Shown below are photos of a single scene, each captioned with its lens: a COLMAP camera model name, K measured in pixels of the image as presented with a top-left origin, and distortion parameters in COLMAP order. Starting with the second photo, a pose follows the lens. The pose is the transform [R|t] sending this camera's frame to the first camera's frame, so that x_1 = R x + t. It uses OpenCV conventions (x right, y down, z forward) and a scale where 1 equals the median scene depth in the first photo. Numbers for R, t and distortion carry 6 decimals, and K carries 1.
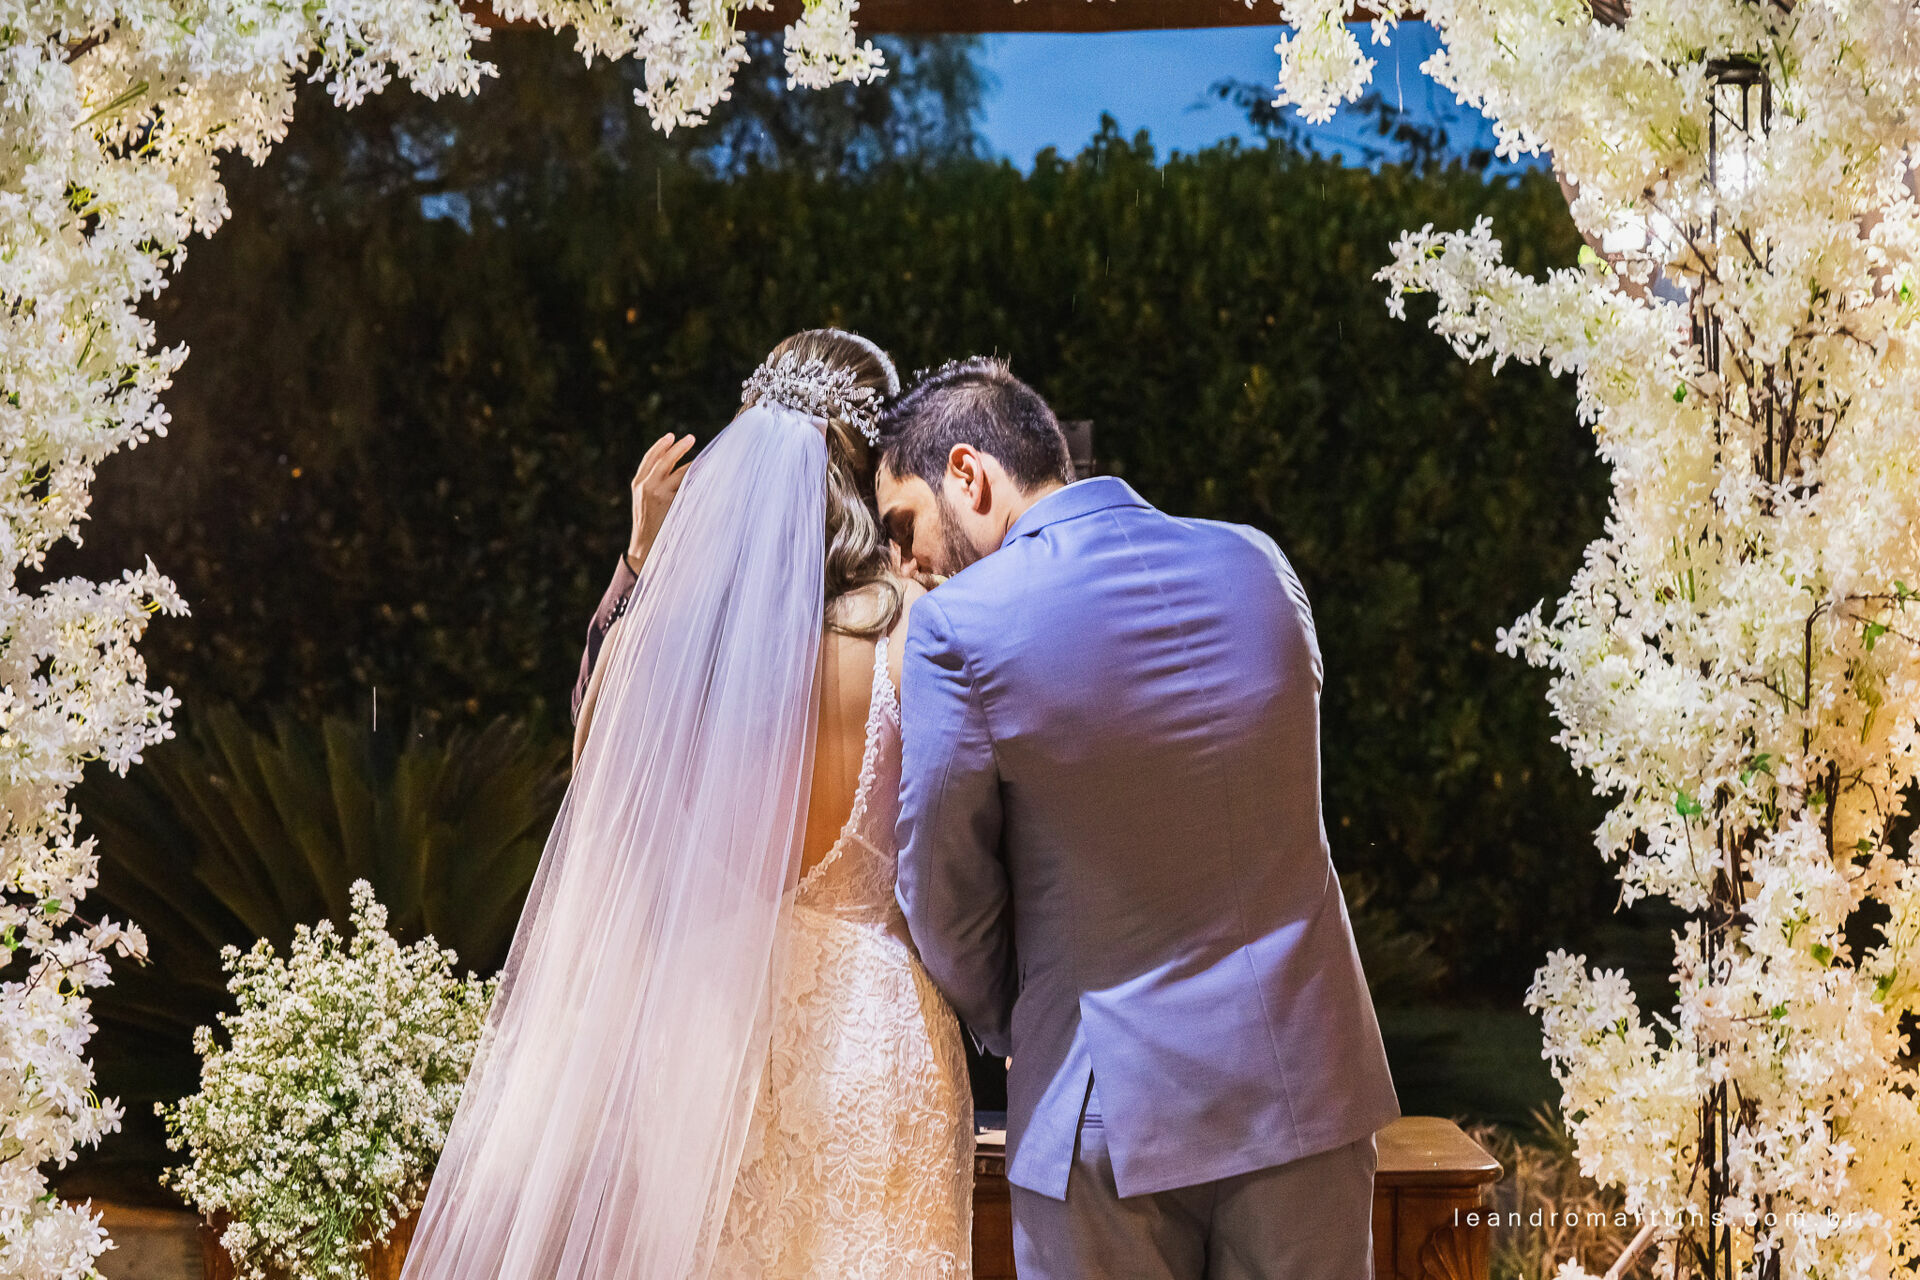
lens RADIAL K [[5669.9, 0, 958.8], [0, 5669.9, 772.4], [0, 0, 1]] dist [0.381231, -0.794105]
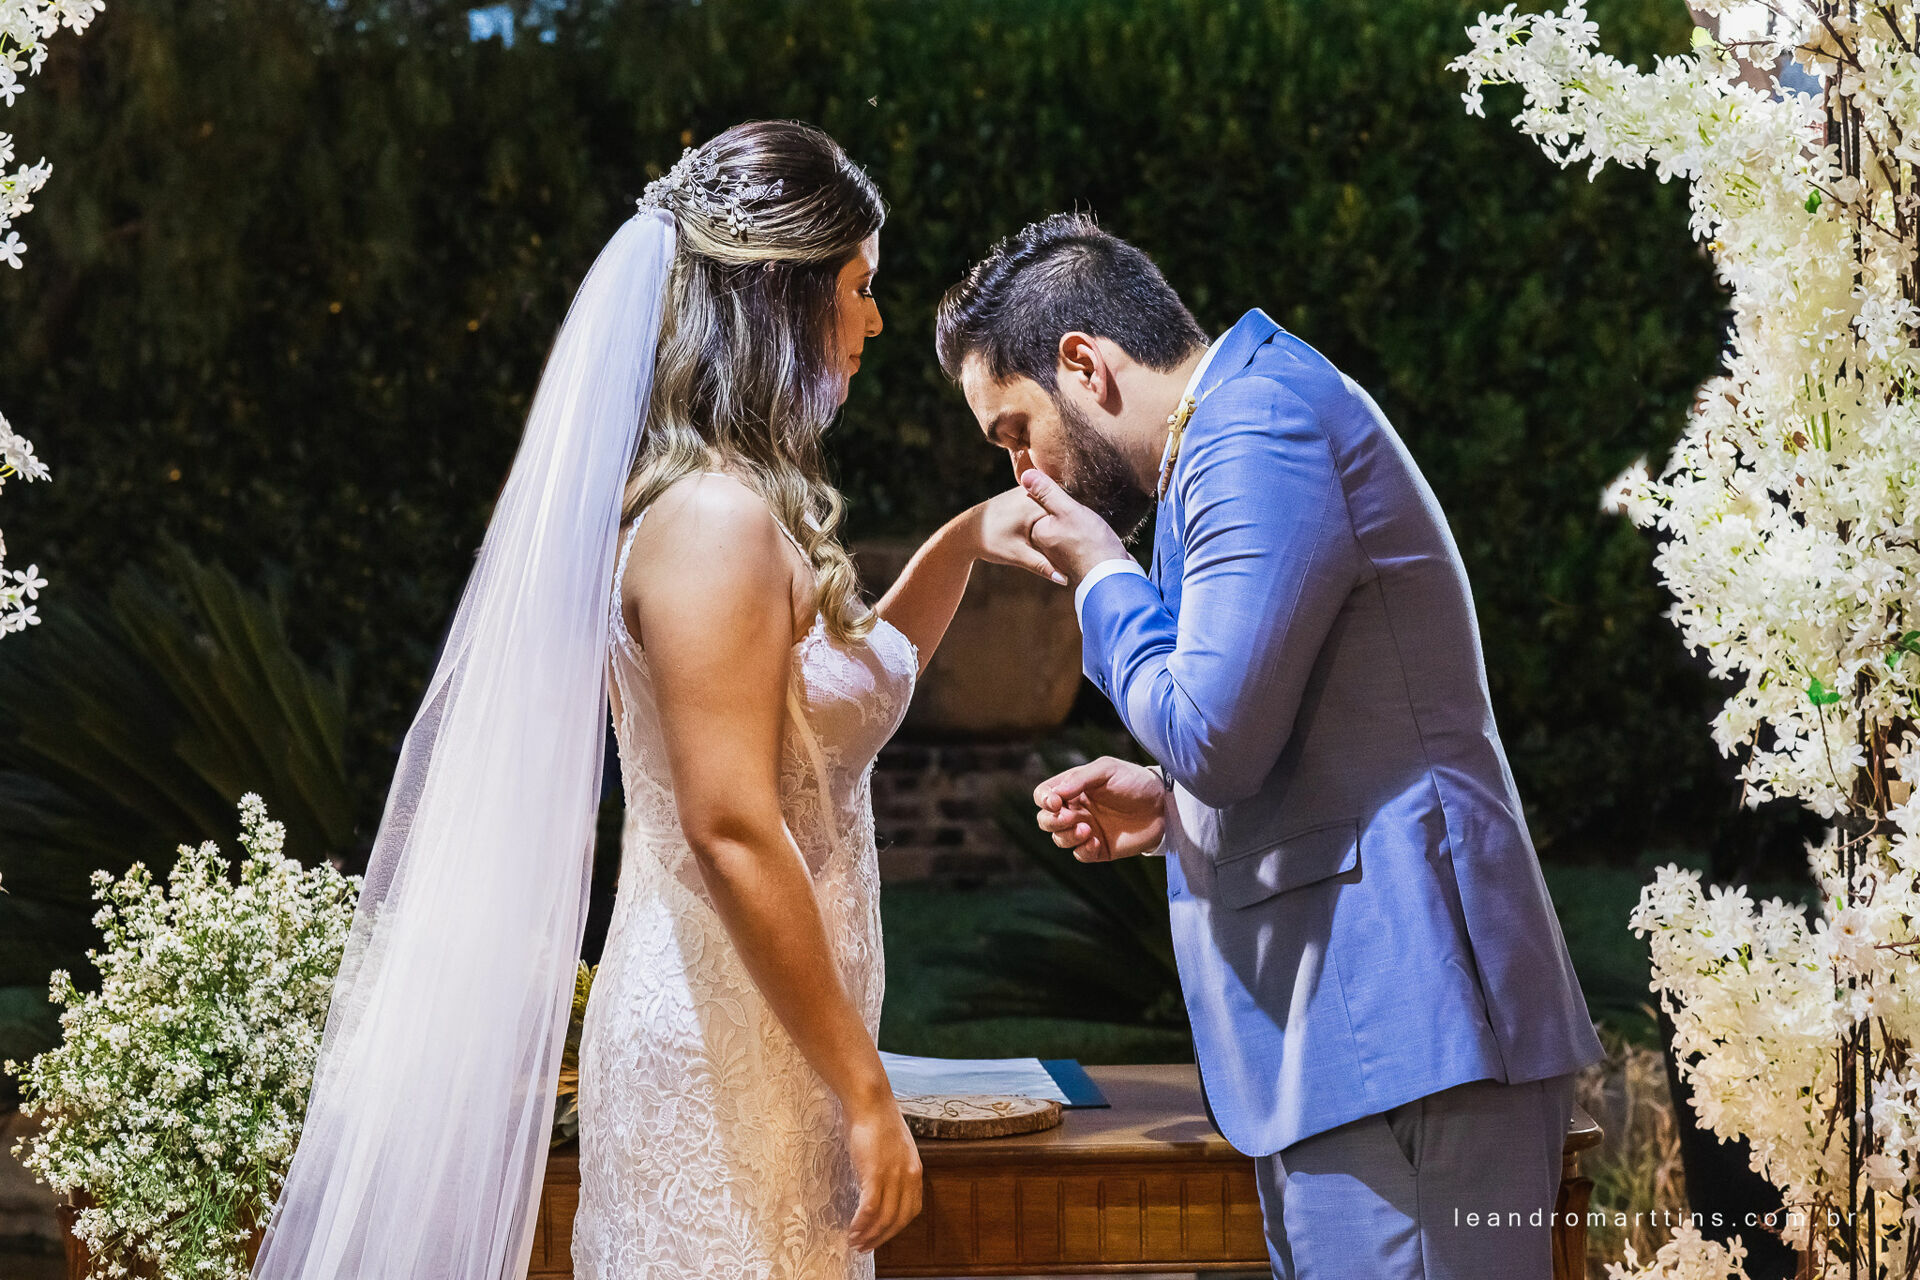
lens RADIAL K [[5424.5, 0, 968.4], [0, 5424.5, 734.9], [0, 0, 1]] dist [0.434516, -2.122355]
pose [[0.999680, -0.007021, -0.024302, 0.021051], [0.007676, 0.999606, 0.026981, -0.010707], [0.024103, -0.027159, 0.999341, 0.186872]]
